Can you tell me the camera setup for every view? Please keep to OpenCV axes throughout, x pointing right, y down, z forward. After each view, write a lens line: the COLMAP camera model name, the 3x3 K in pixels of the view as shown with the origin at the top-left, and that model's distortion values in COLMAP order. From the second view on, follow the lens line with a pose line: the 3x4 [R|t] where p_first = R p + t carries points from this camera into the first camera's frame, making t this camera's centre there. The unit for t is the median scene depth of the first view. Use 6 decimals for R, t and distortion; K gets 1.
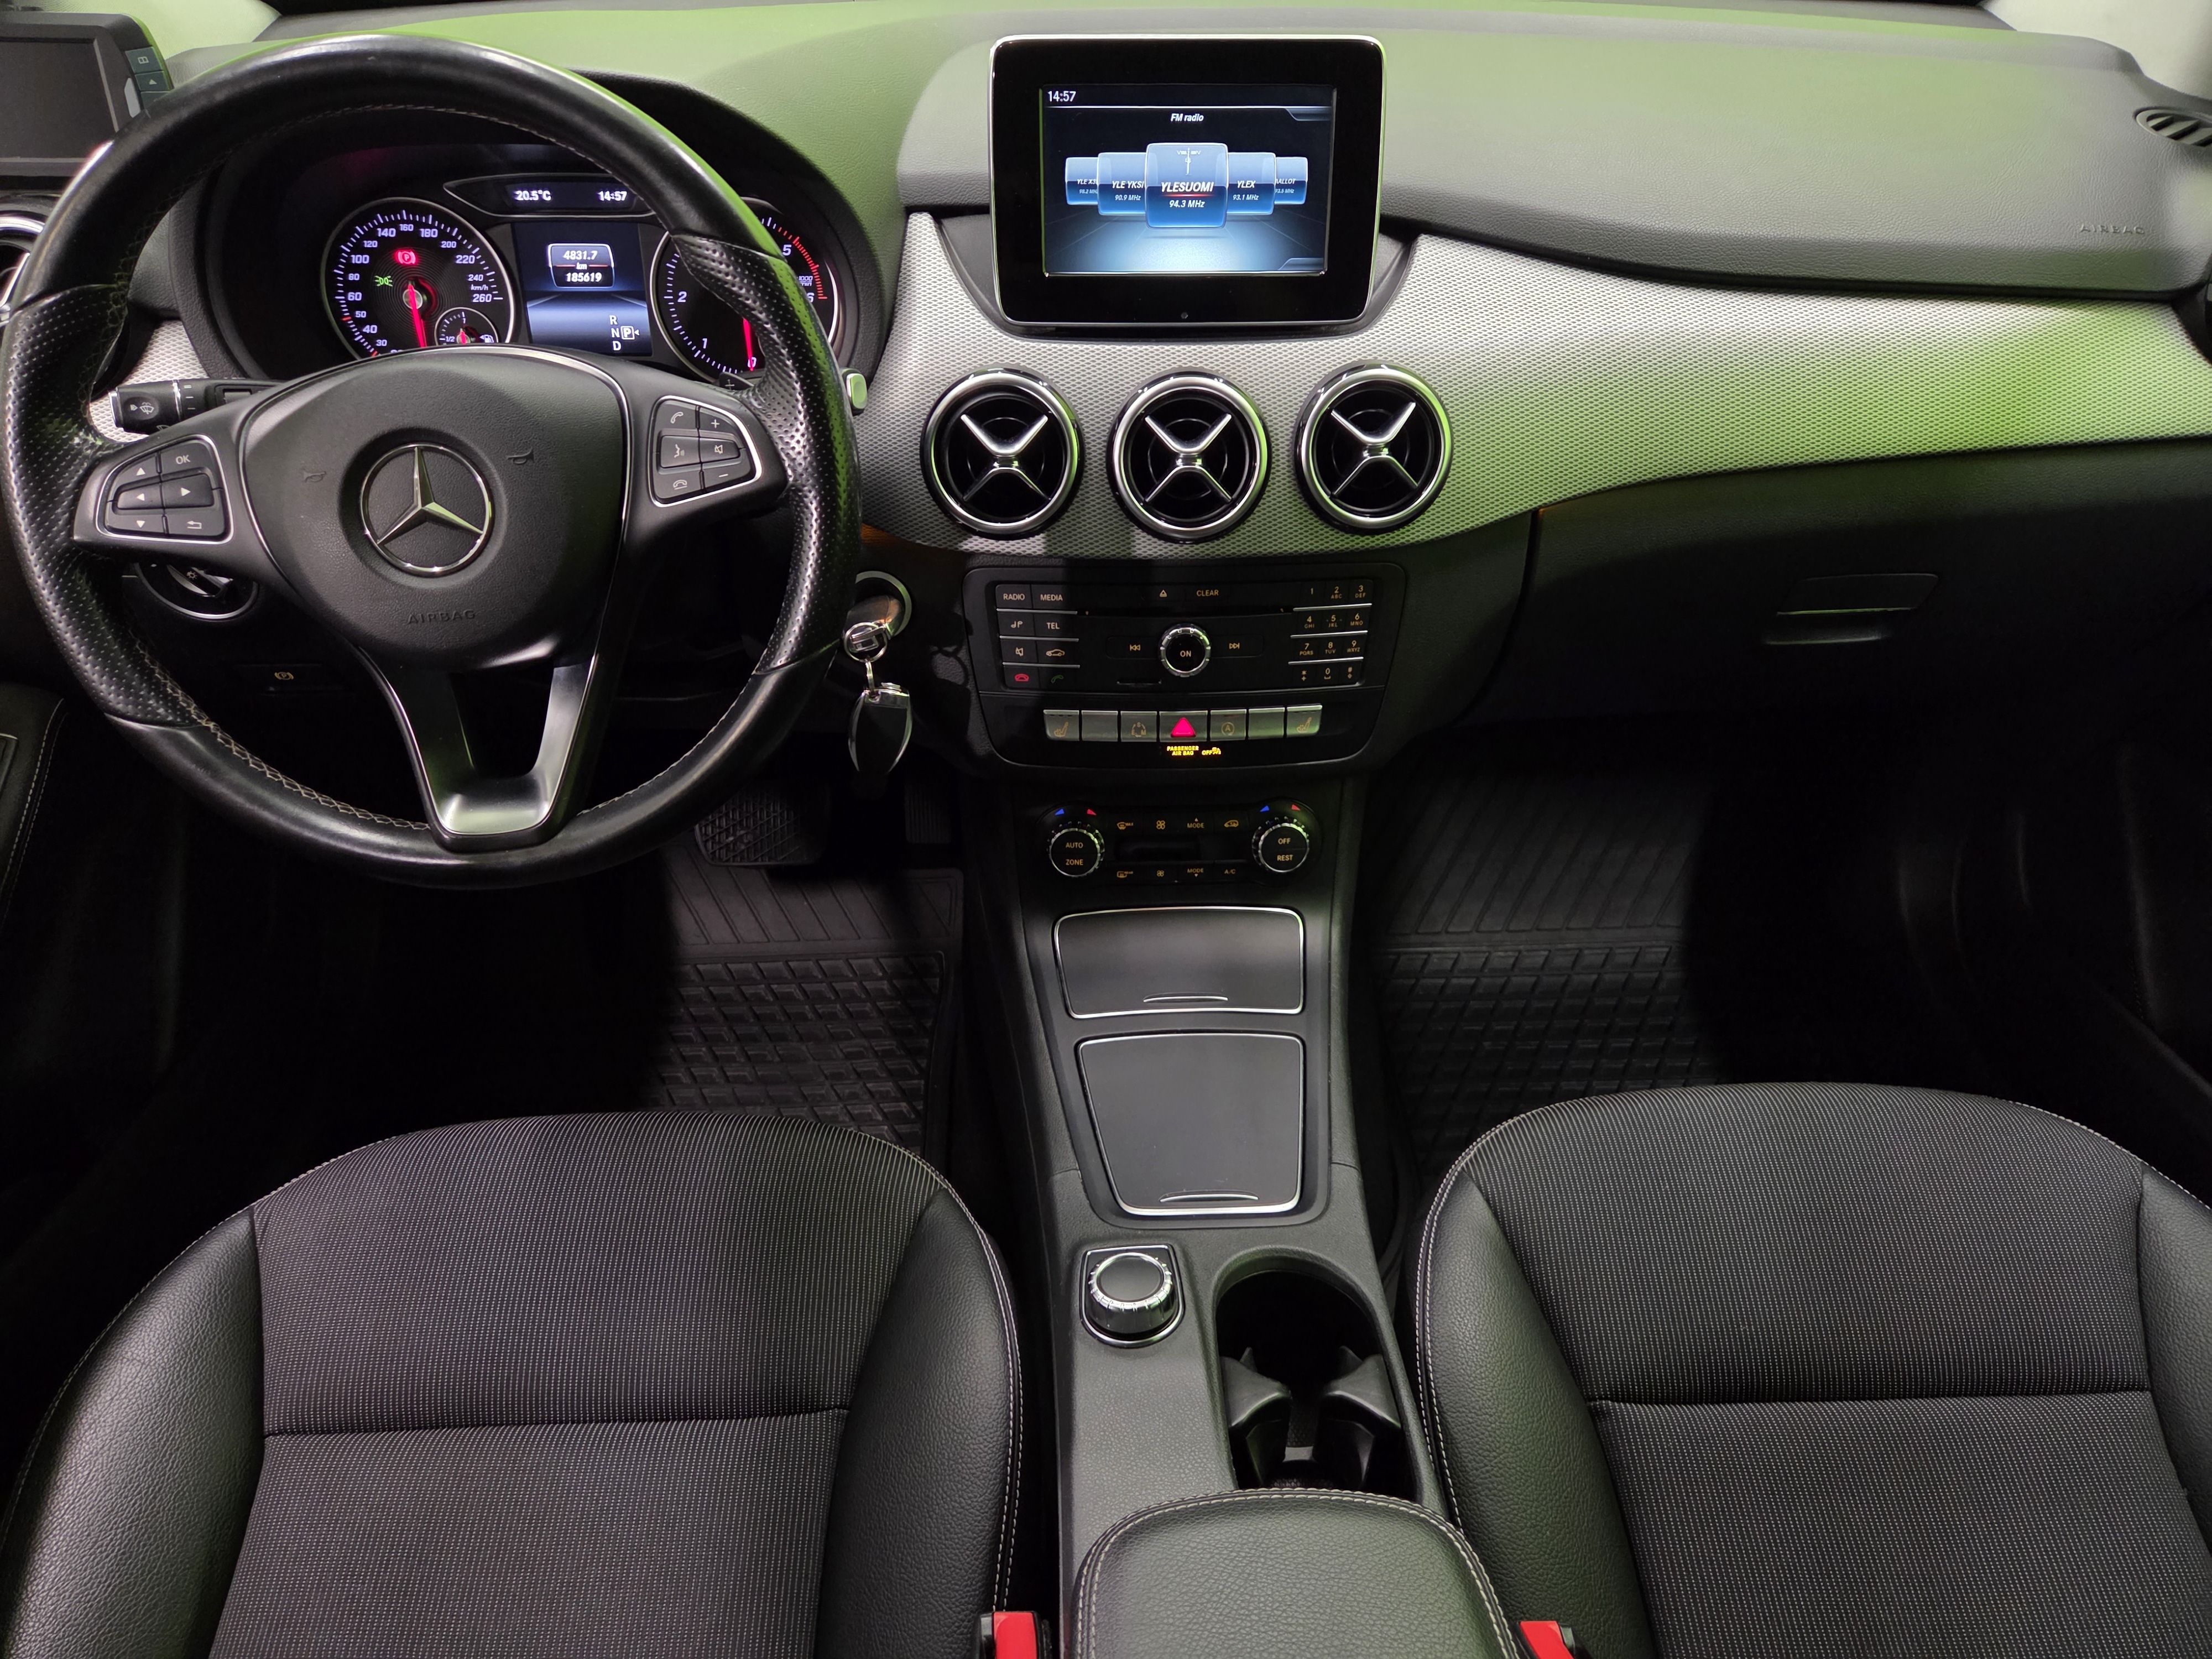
lens RADIAL K [[1476.5, 0, 1083.7], [0, 1476.5, 836.8], [0, 0, 1]] dist [0.009785, -0.005406]
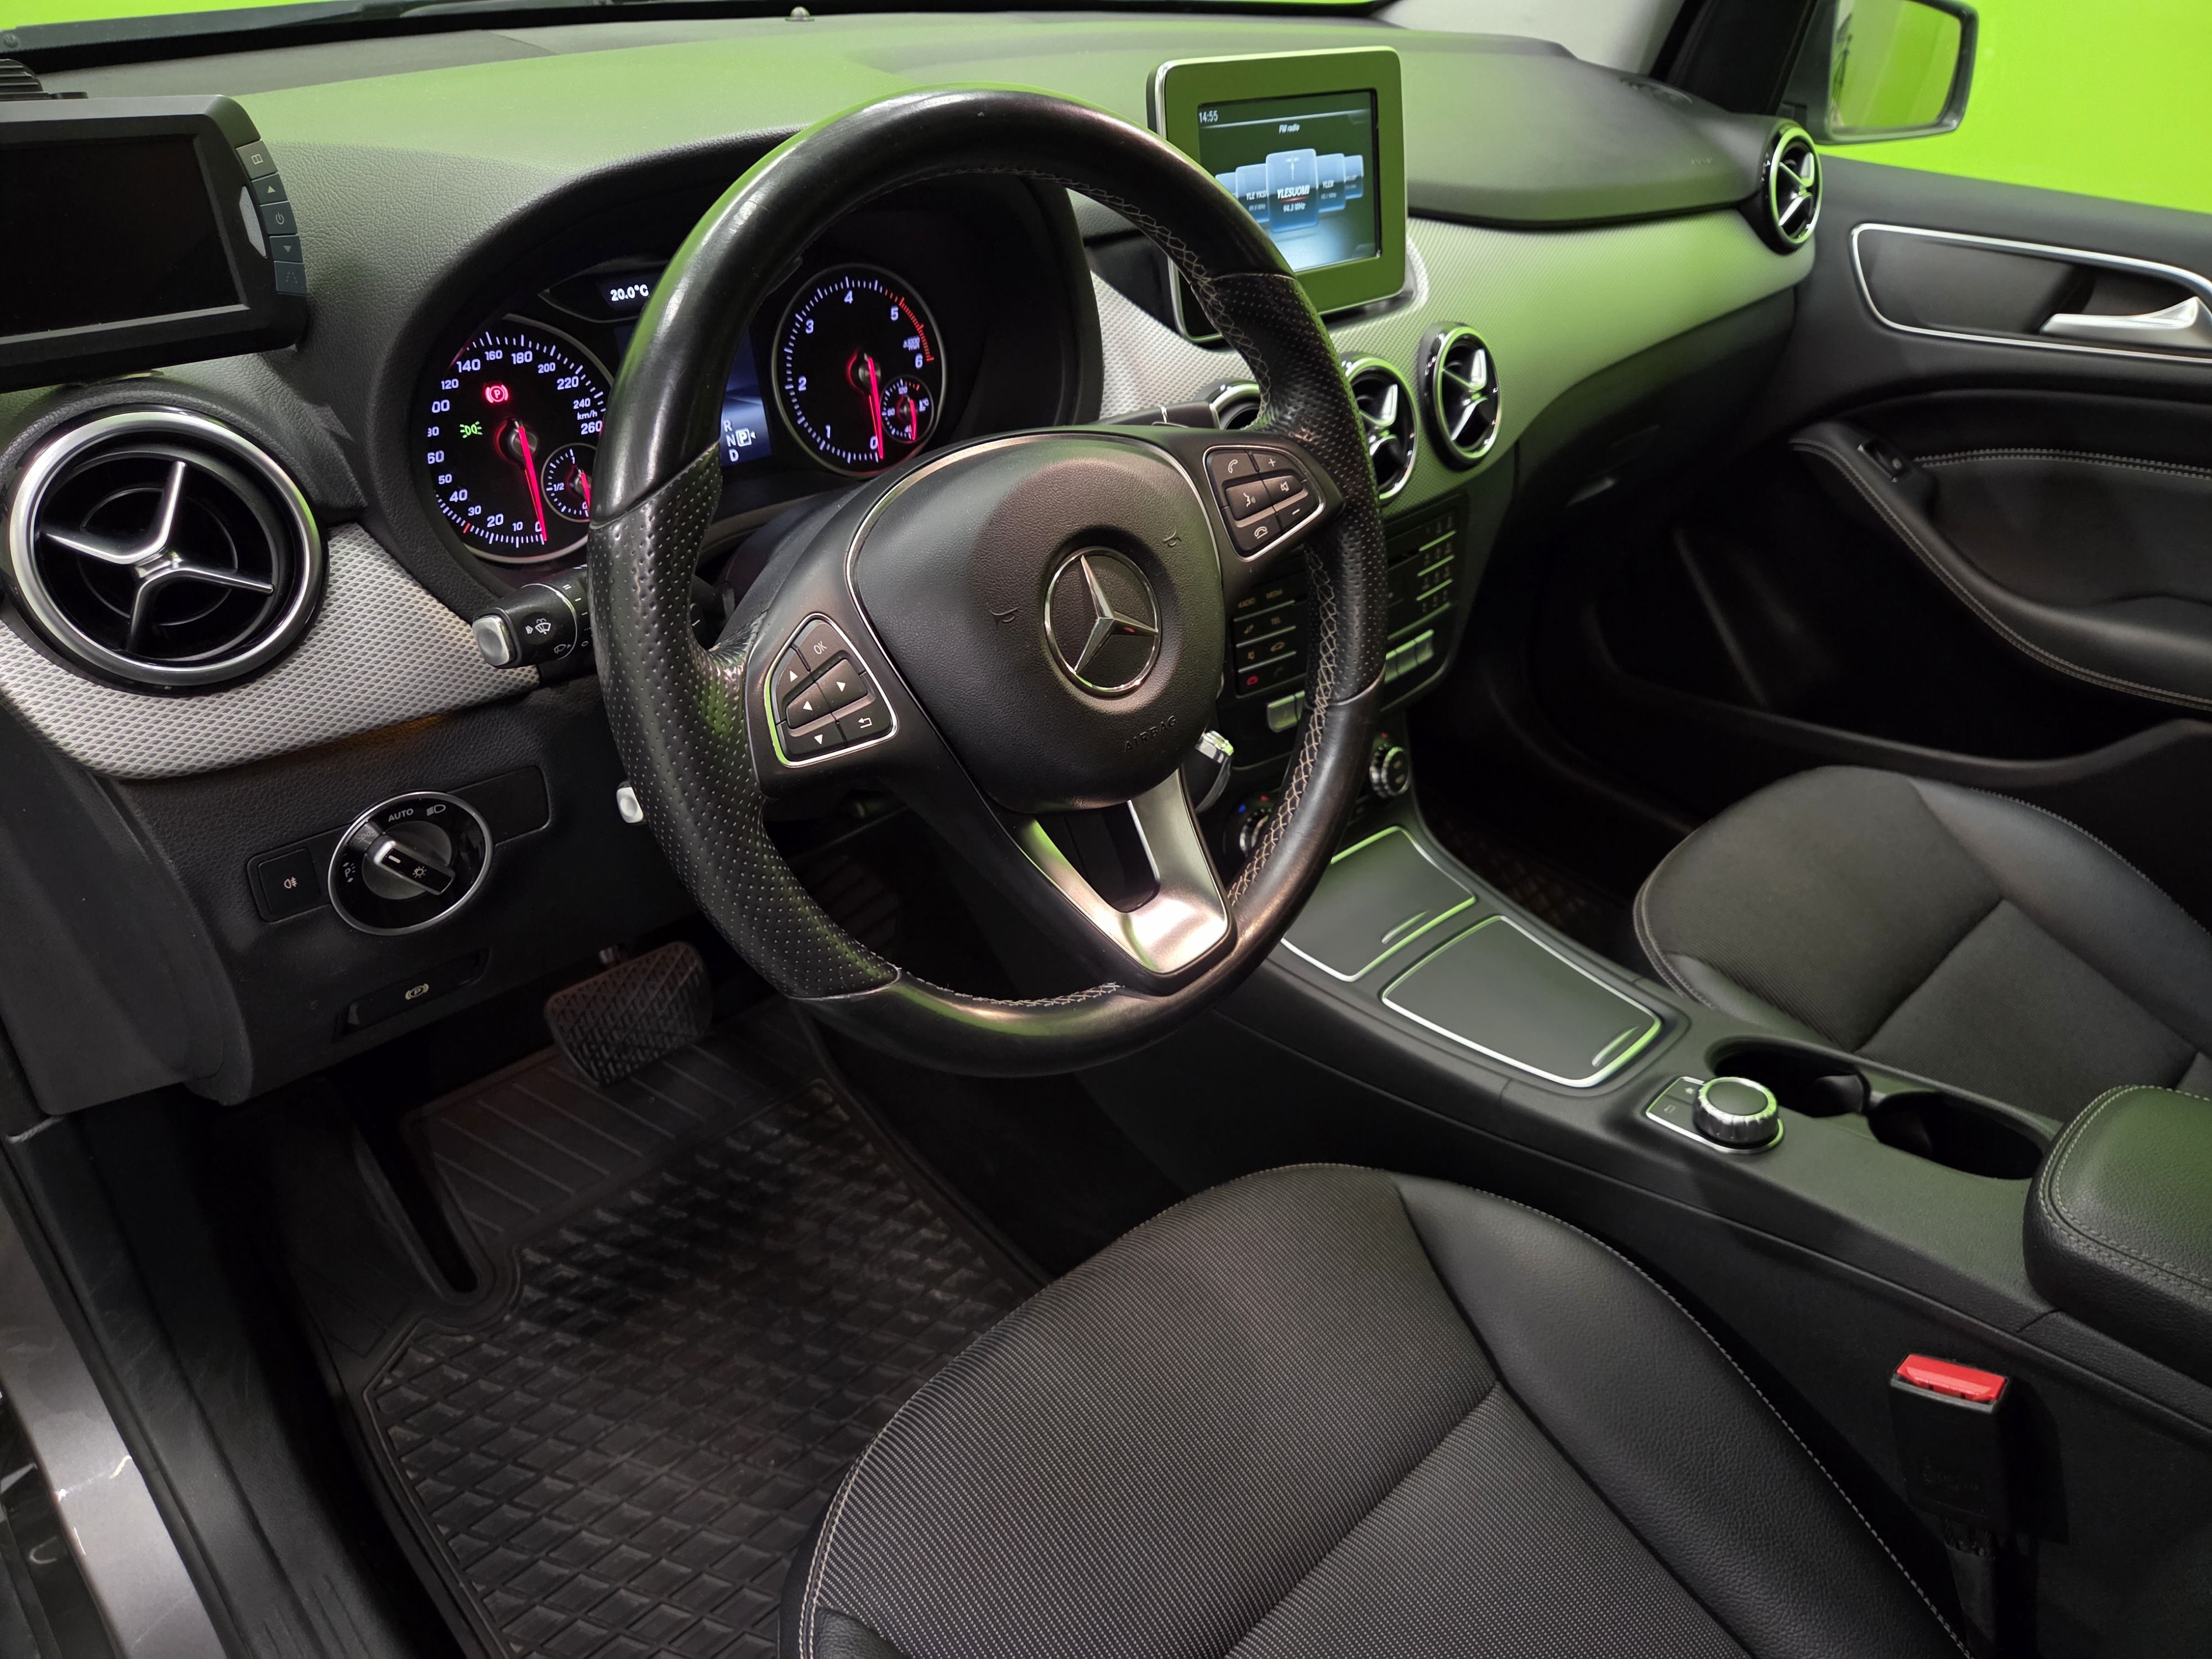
lens RADIAL K [[1476.5, 0, 1091.5], [0, 1476.5, 821.7], [0, 0, 1]] dist [0.009785, -0.005406]
pose [[0.757036, -0.337631, 0.559376, -0.731283], [0.355966, 0.931050, 0.080219, -0.139088], [-0.547891, 0.138390, 0.825023, 0.235480]]
